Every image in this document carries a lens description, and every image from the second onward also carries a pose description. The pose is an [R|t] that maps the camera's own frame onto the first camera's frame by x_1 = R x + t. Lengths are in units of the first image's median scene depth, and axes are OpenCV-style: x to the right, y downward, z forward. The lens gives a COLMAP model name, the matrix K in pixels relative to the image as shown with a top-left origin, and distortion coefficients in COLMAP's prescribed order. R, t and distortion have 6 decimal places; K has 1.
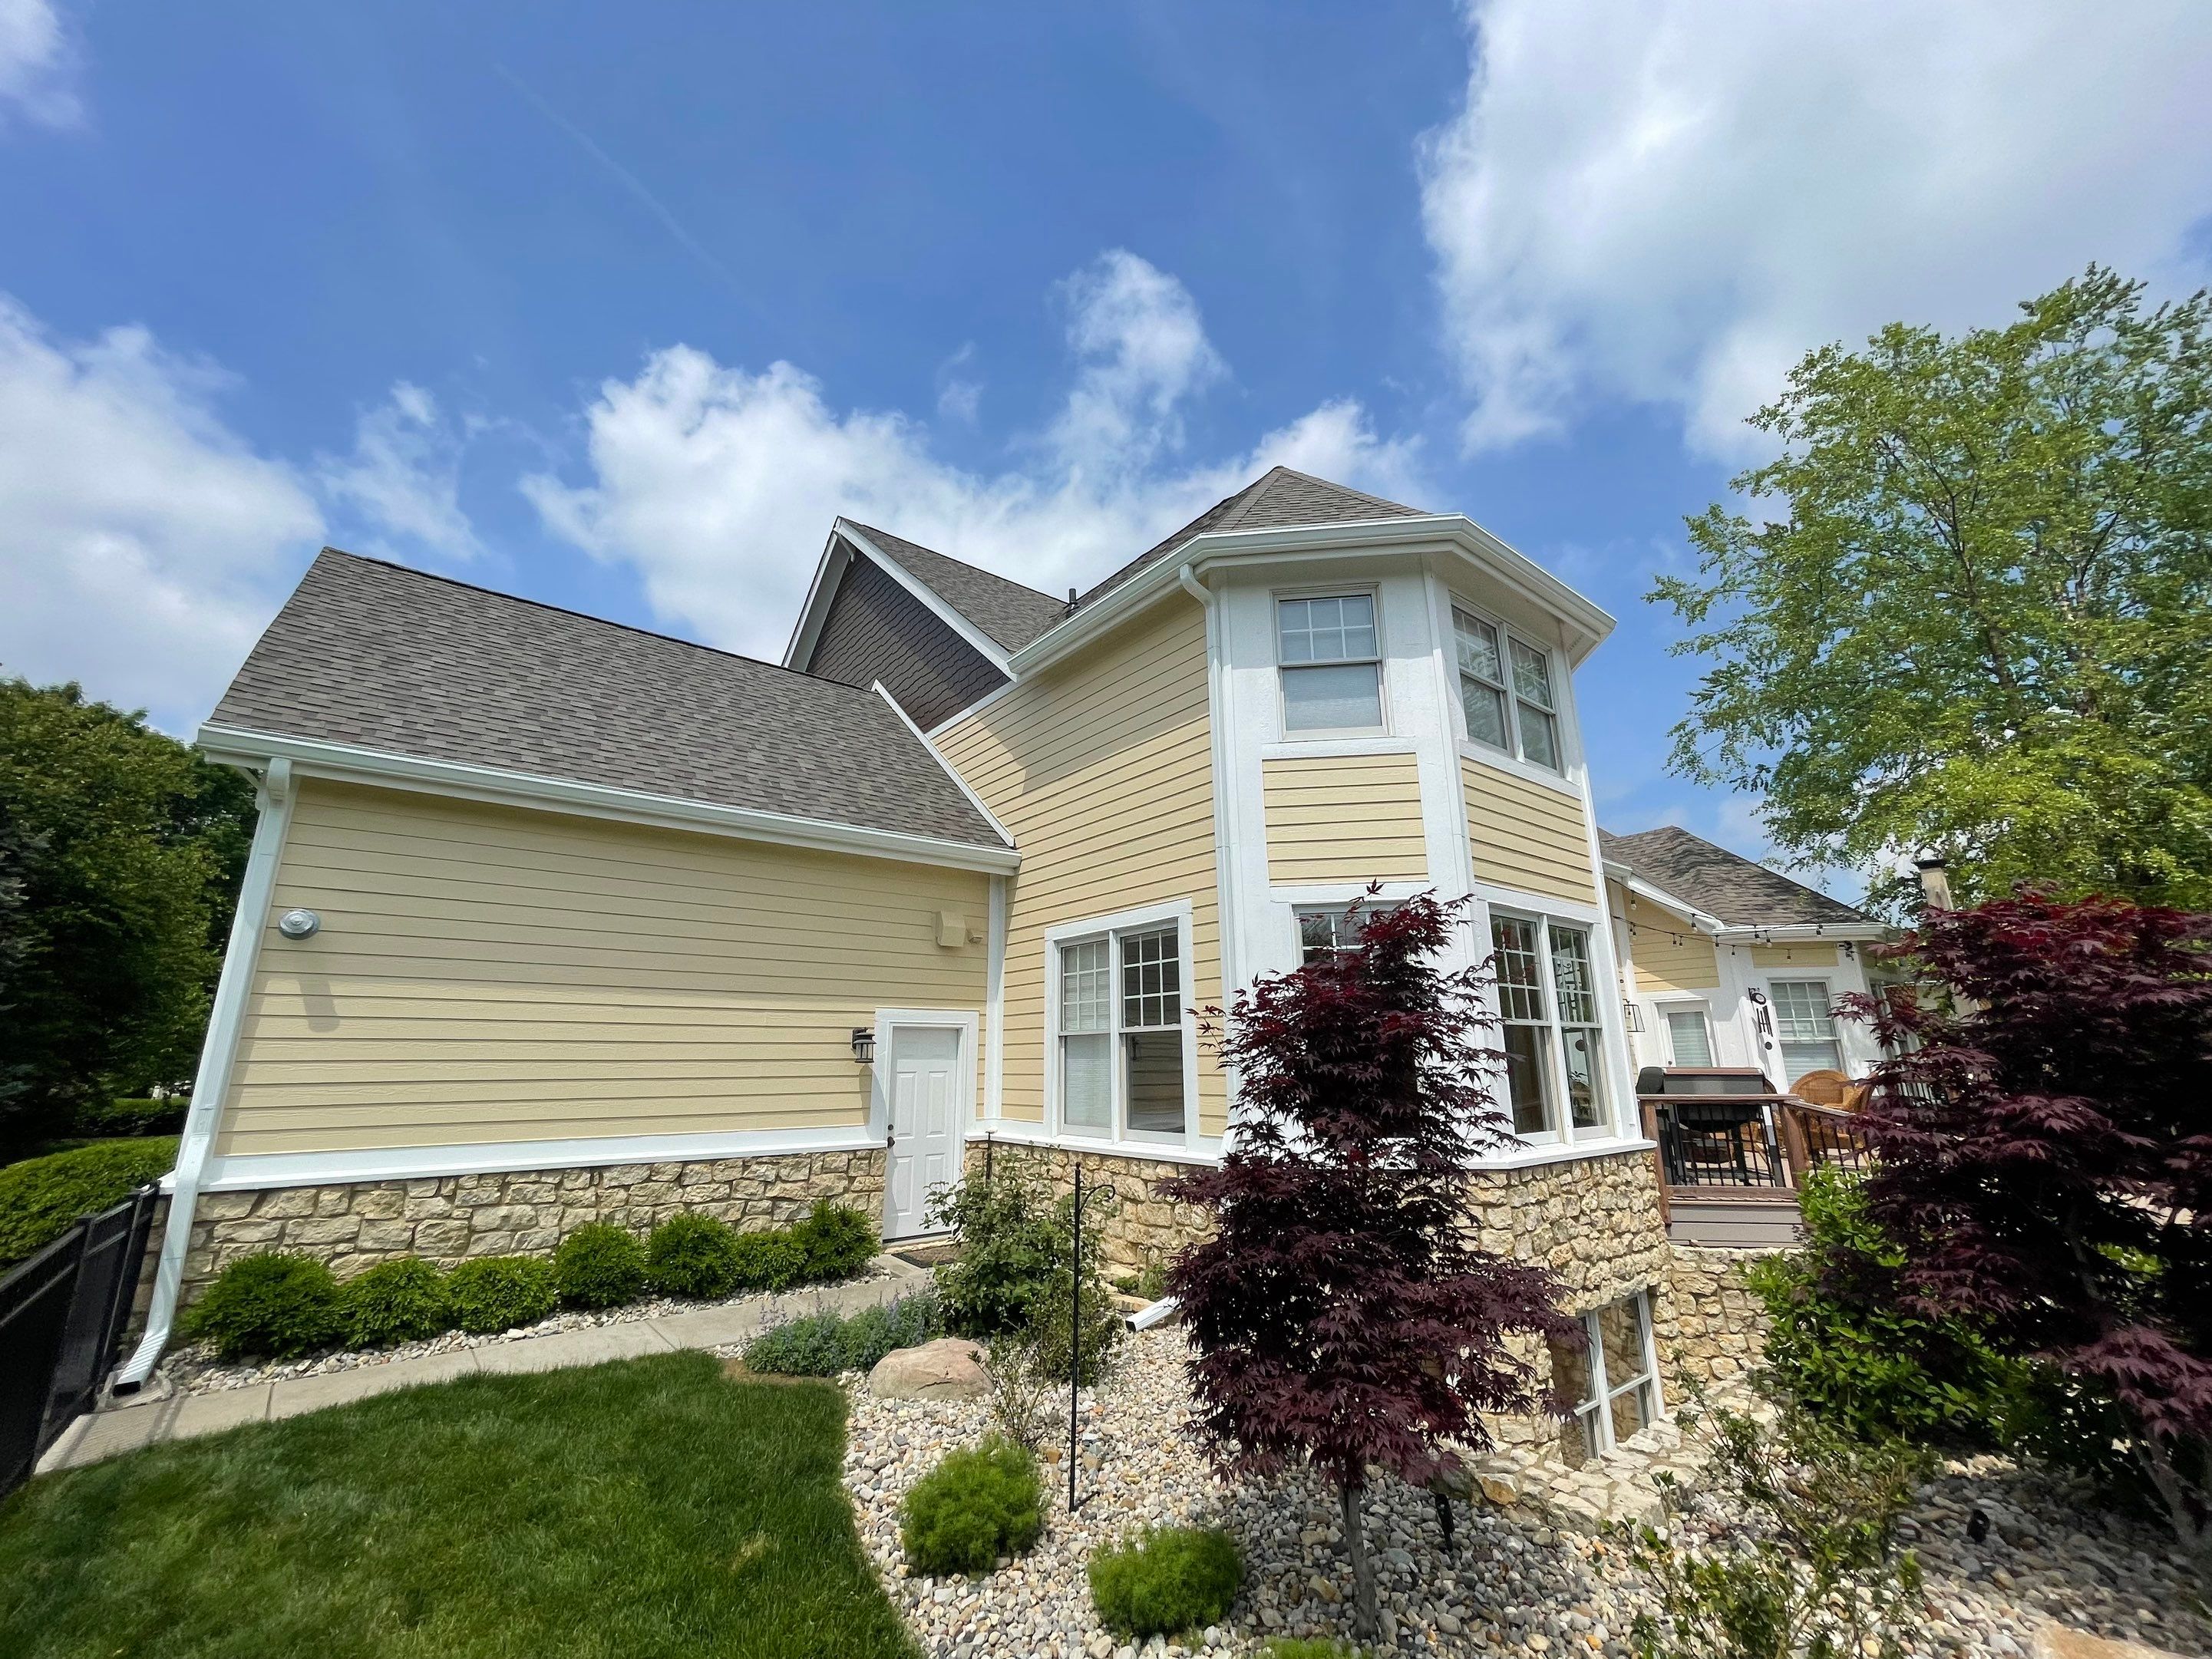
lens RADIAL K [[877.3, 0, 1101.0], [0, 877.3, 840.8], [0, 0, 1]] dist [-0.003146, 0.000084]
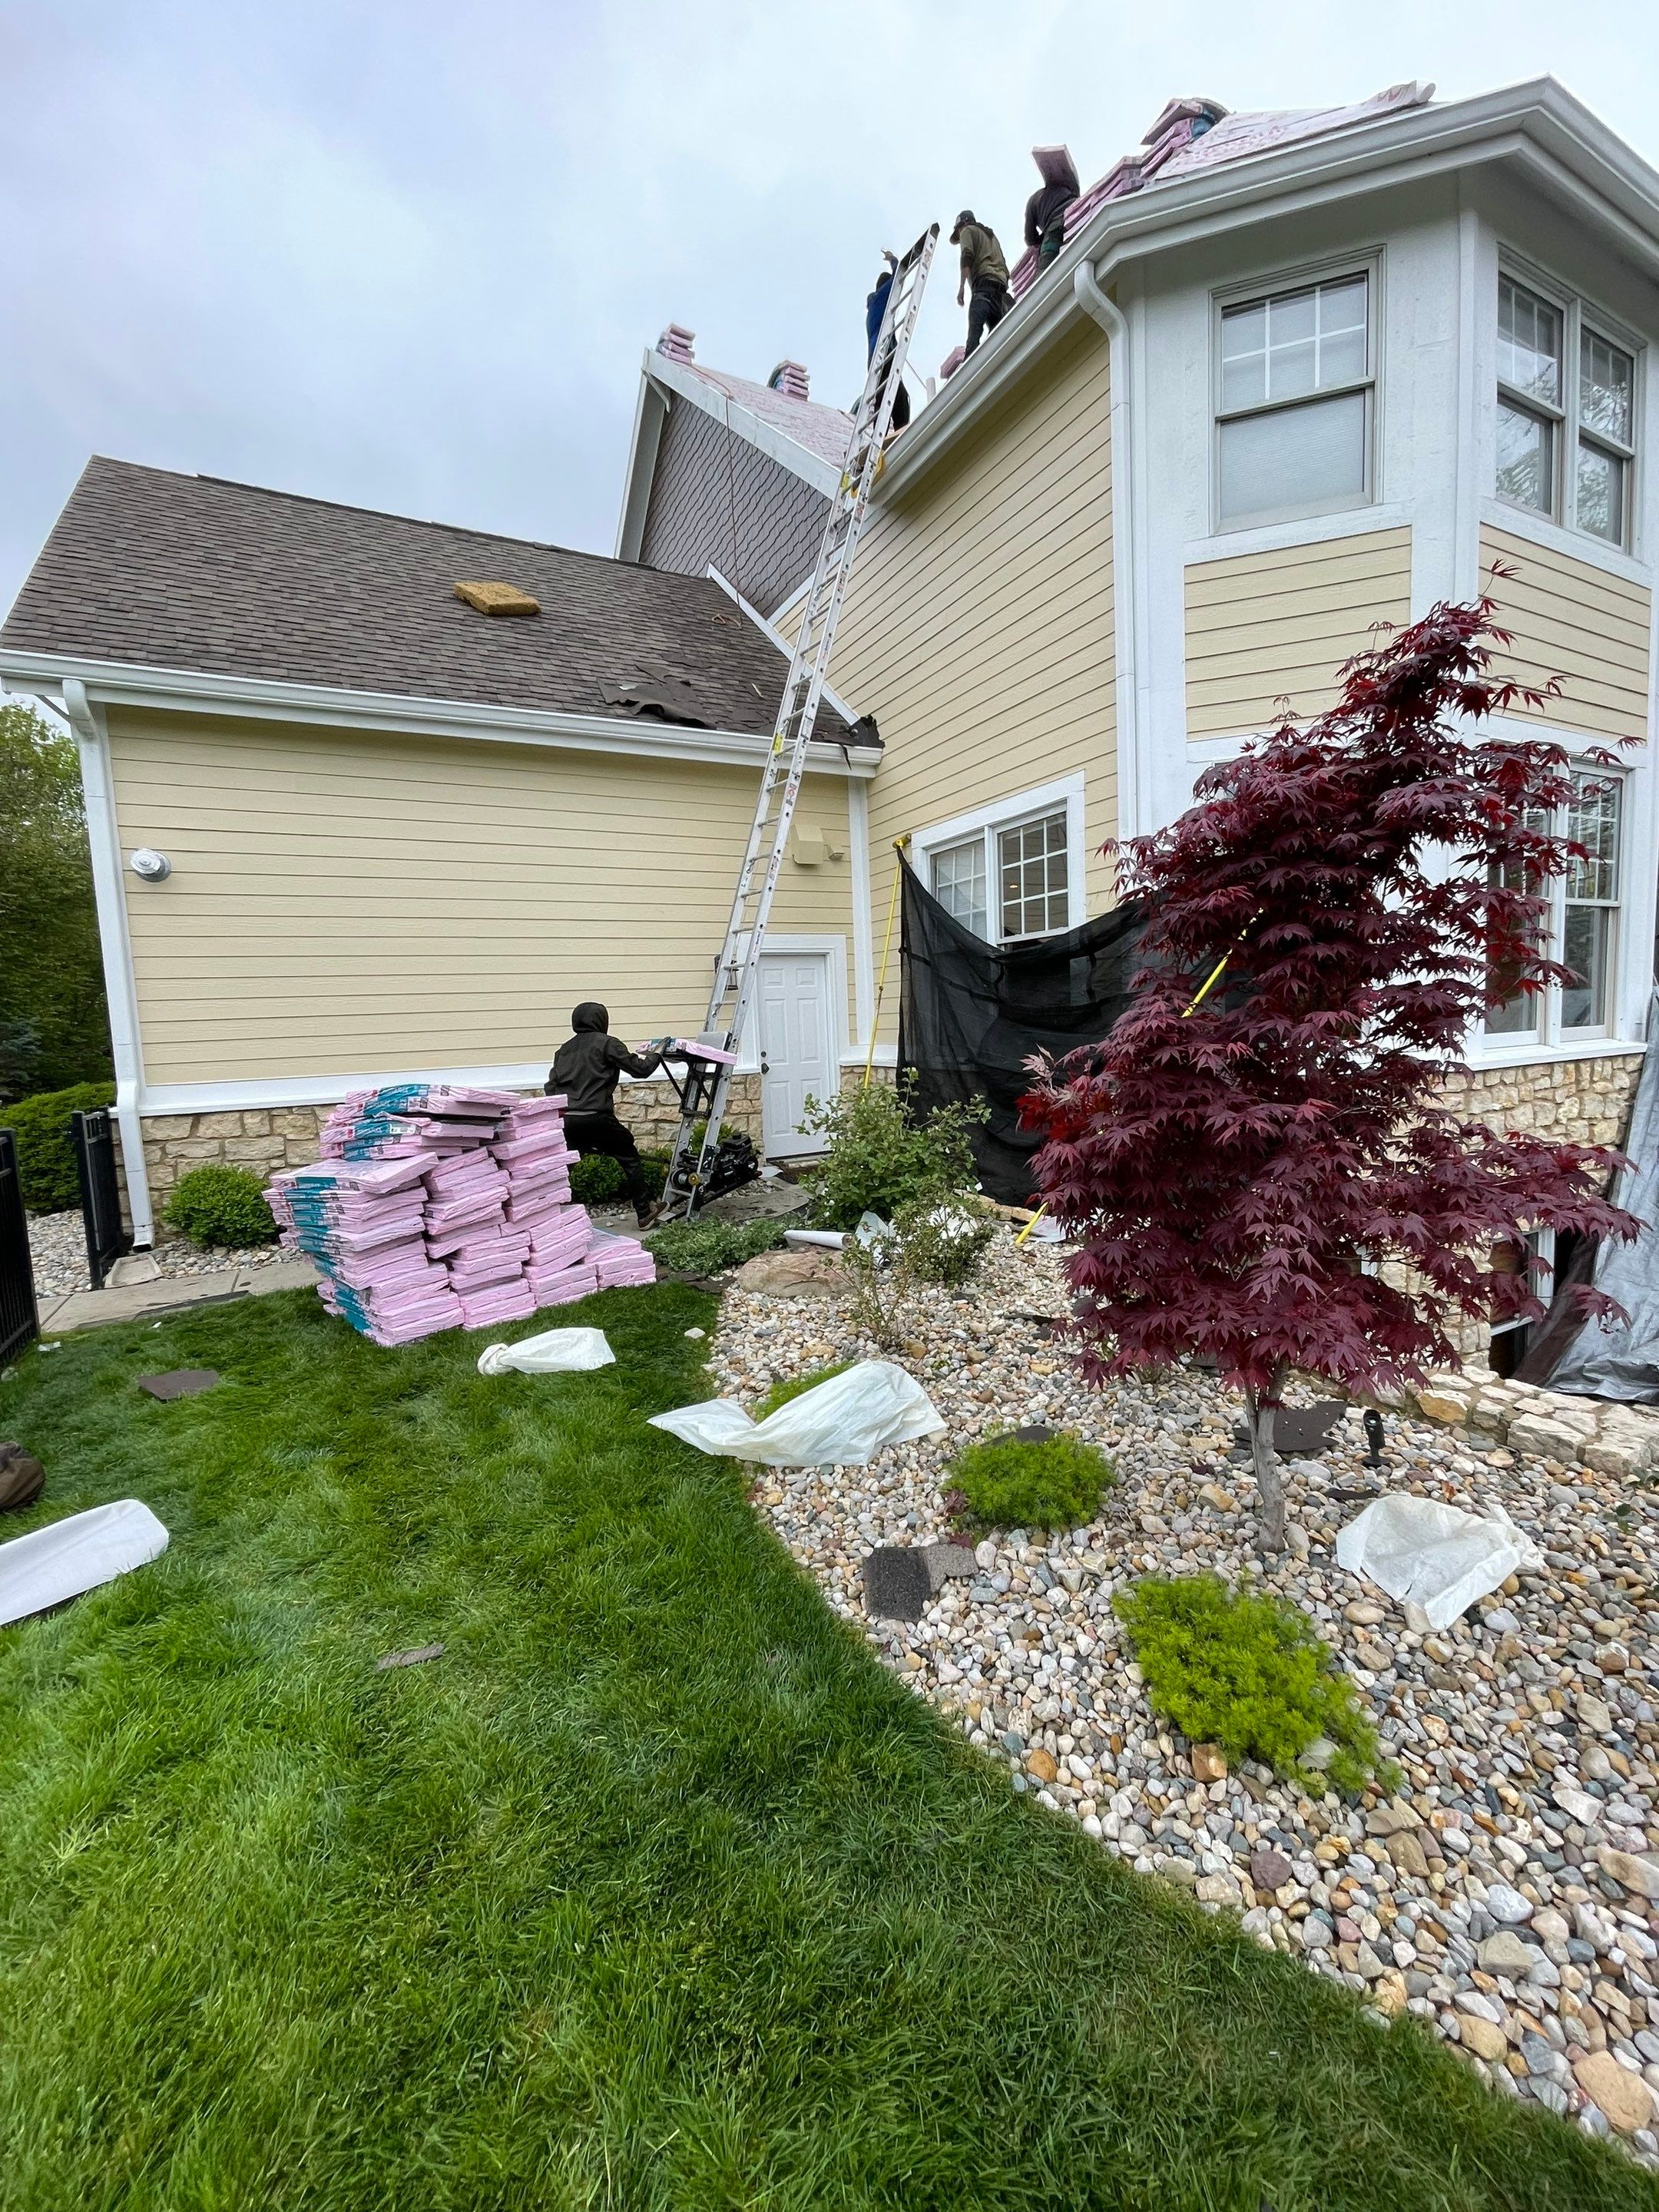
lens RADIAL K [[877.4, 0, 832.3], [0, 877.4, 1095.2], [0, 0, 1]] dist [-0.003146, 0.000084]
pose [[0.983101, -0.016783, -0.182294, 0.020834], [0.076994, 0.941341, 0.328556, 0.077967], [0.166086, -0.337040, 0.926725, 0.125440]]
